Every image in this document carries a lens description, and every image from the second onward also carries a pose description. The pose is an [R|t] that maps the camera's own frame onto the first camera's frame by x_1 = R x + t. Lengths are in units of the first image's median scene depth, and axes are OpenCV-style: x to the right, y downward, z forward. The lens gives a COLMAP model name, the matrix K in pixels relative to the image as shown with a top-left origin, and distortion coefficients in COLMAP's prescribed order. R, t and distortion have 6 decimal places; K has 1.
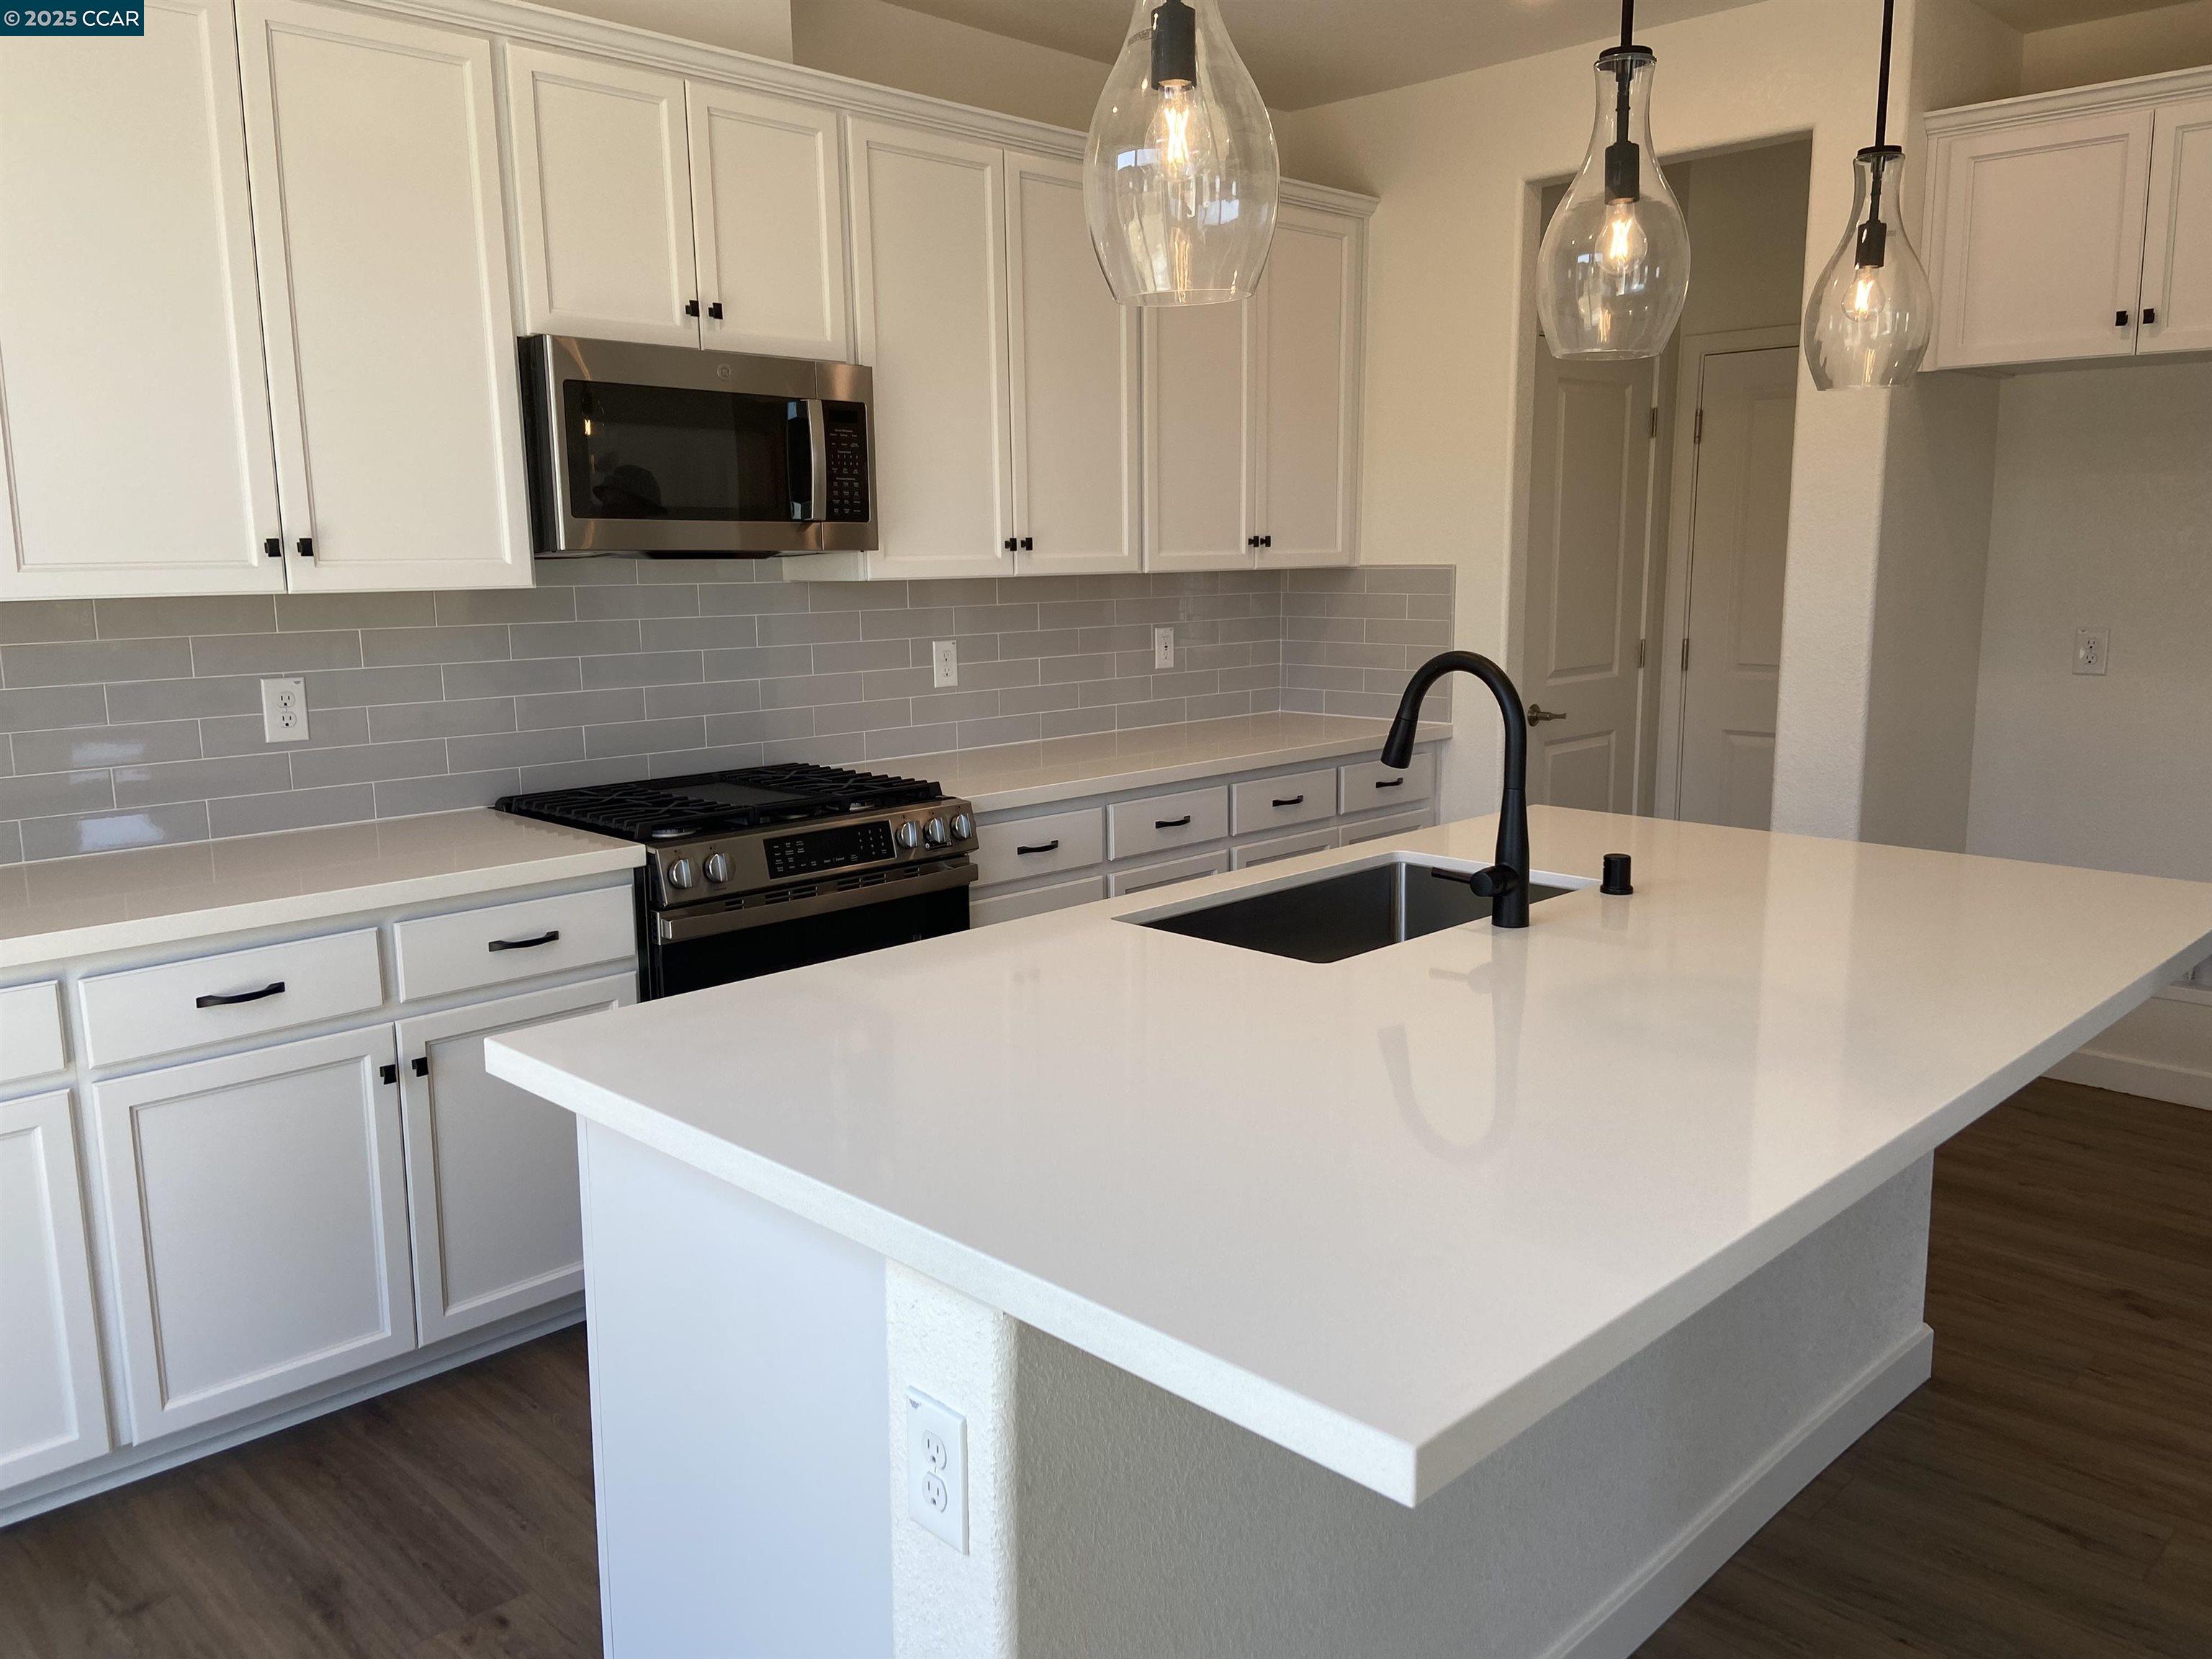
lens RADIAL K [[1671.8, 0, 1123.5], [0, 1671.8, 831.7], [0, 0, 1]] dist [0.077960, -0.083179]
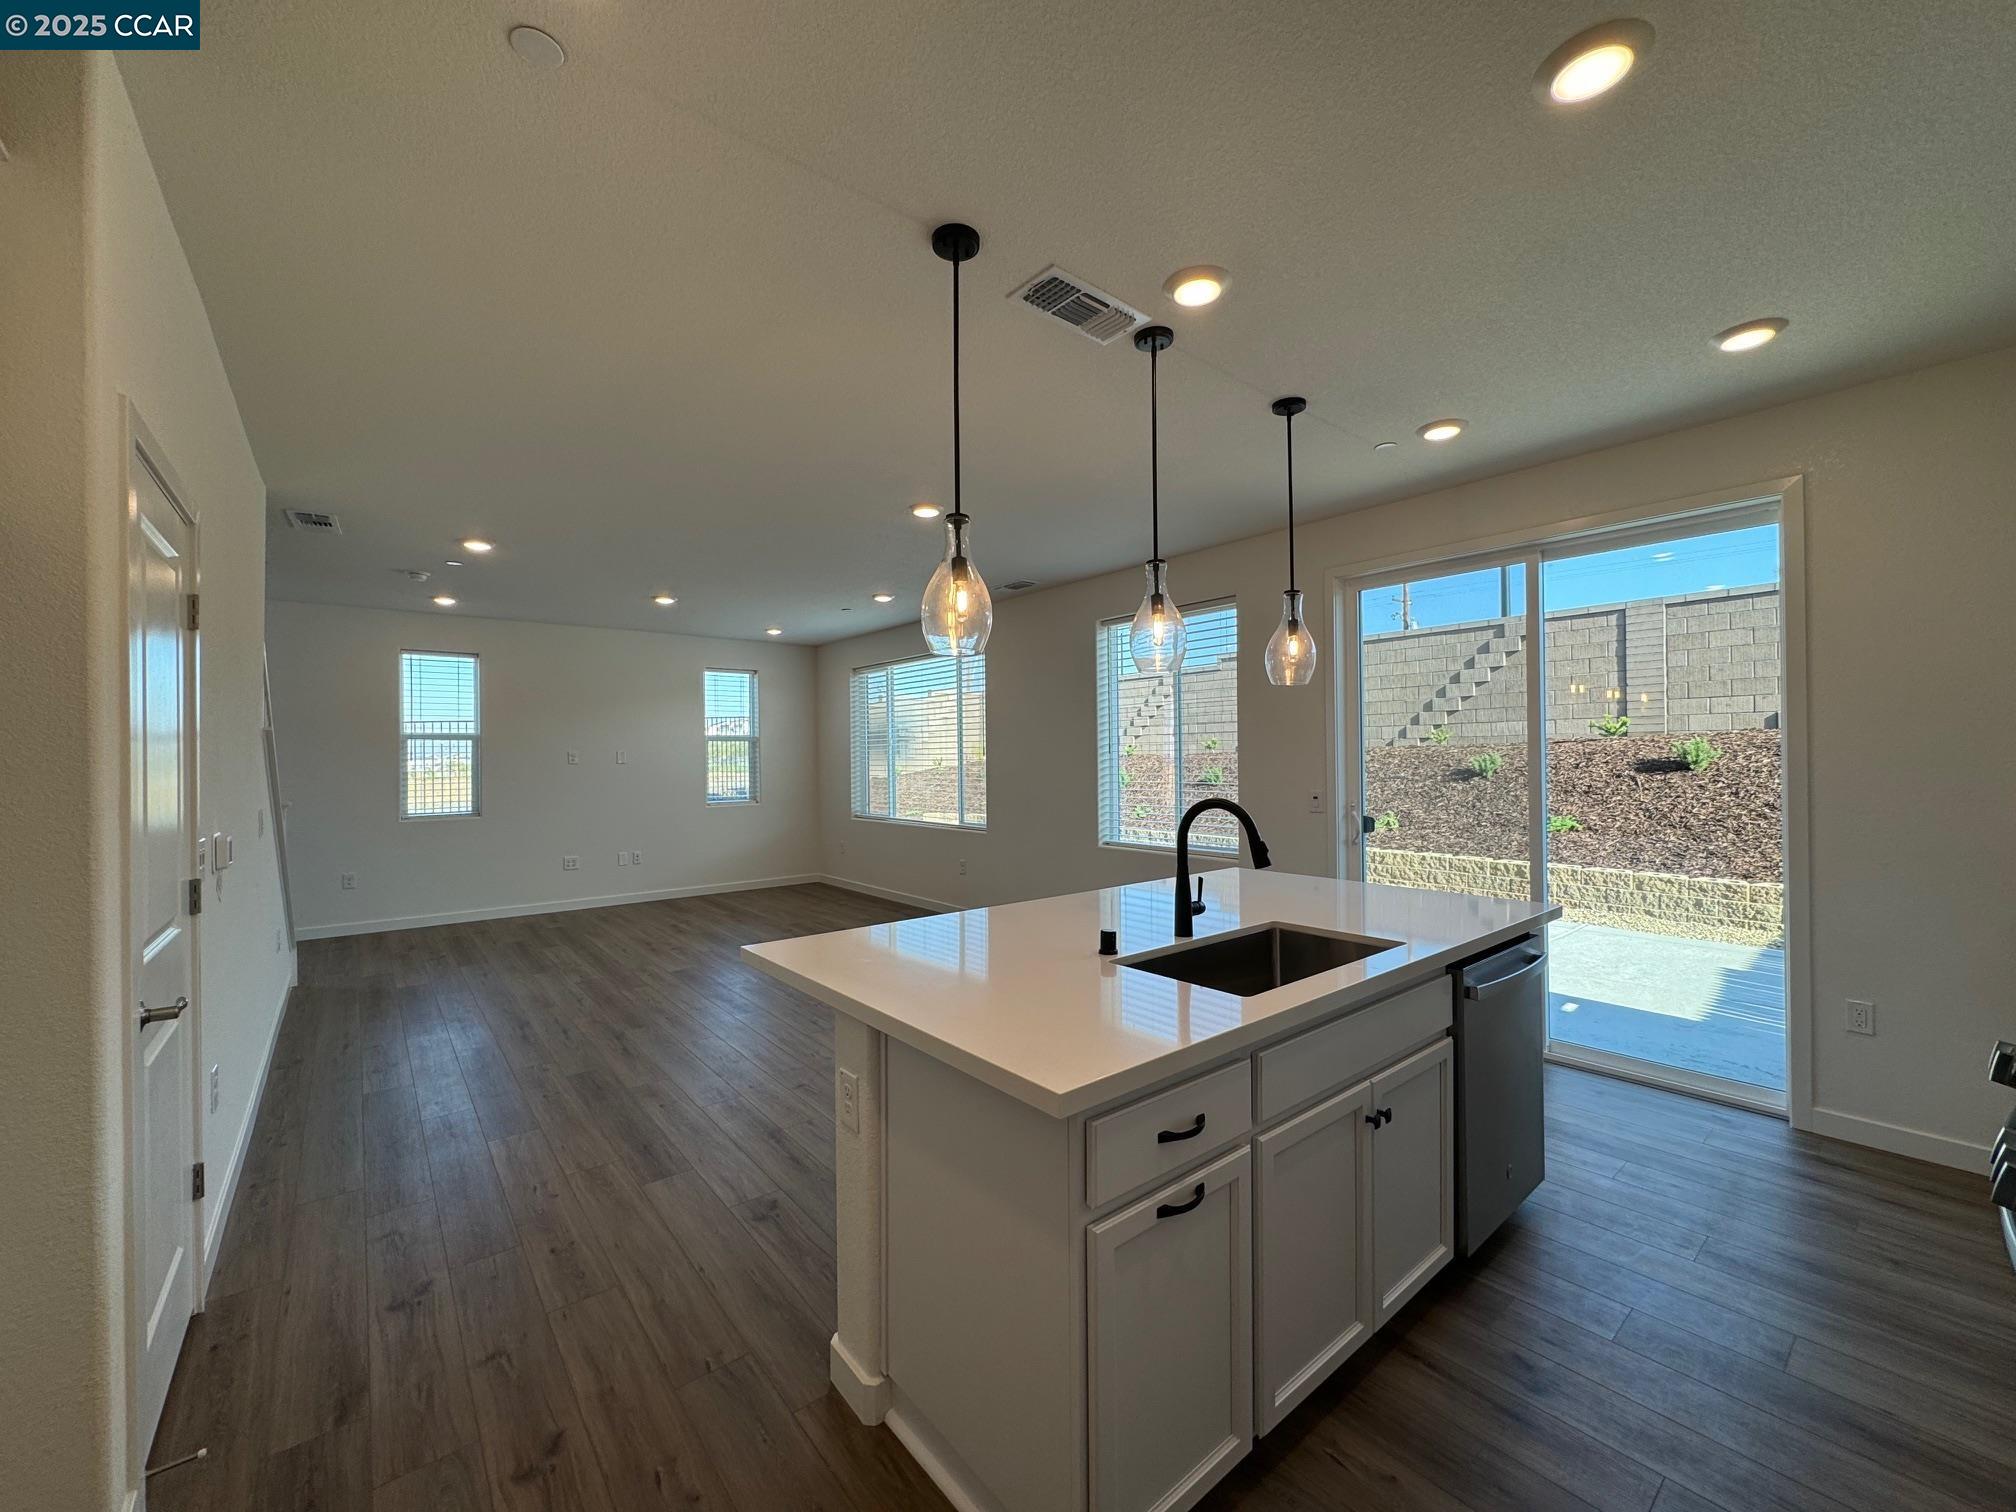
lens RADIAL K [[803.2, 0, 1006.9], [0, 803.2, 754.6], [0, 0, 1]] dist [0.007863, 0.000090]
pose [[-0.993921, 0.017208, 0.108745, 0.229262], [0.035246, 0.985461, 0.166205, -0.216471], [-0.104304, 0.169028, -0.980077, 1.315023]]
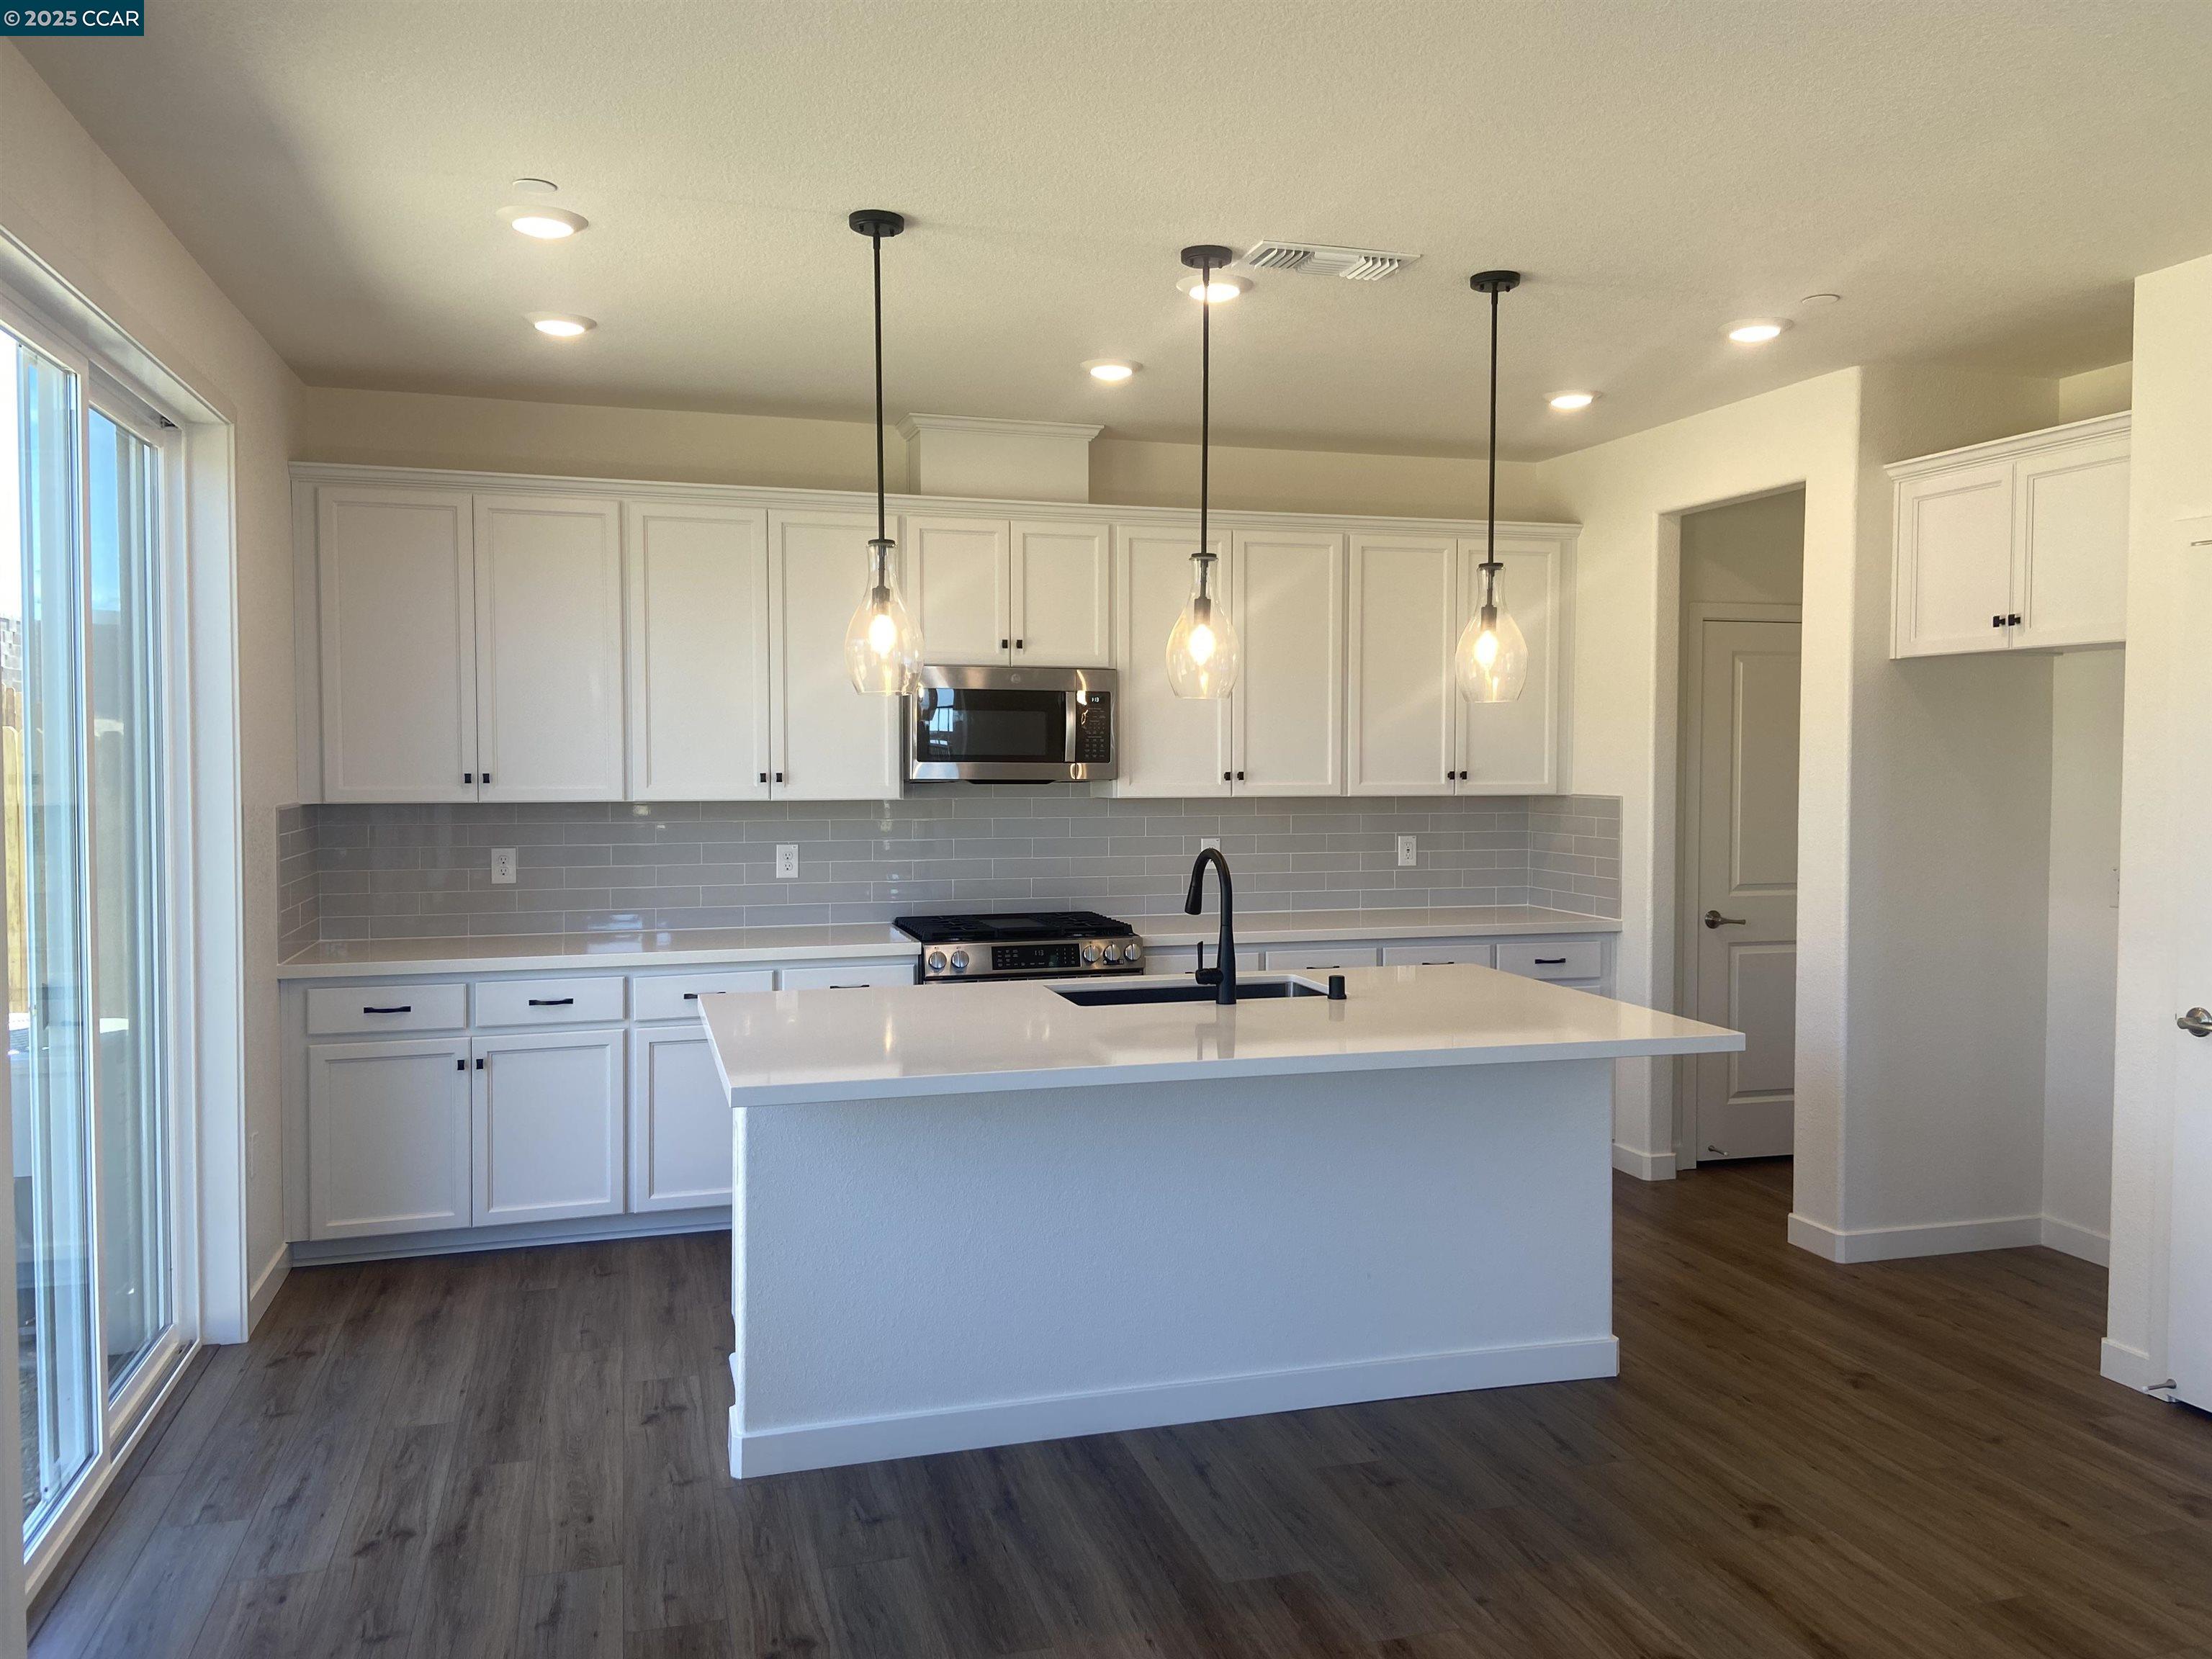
lens RADIAL K [[1671.8, 0, 1122.8], [0, 1671.8, 794.7], [0, 0, 1]] dist [0.077960, -0.083179]
pose [[0.877885, 0.022445, -0.478345, 0.670876], [-0.091089, 0.988490, -0.120789, 0.042790], [0.470128, 0.149611, 0.869826, -0.421741]]
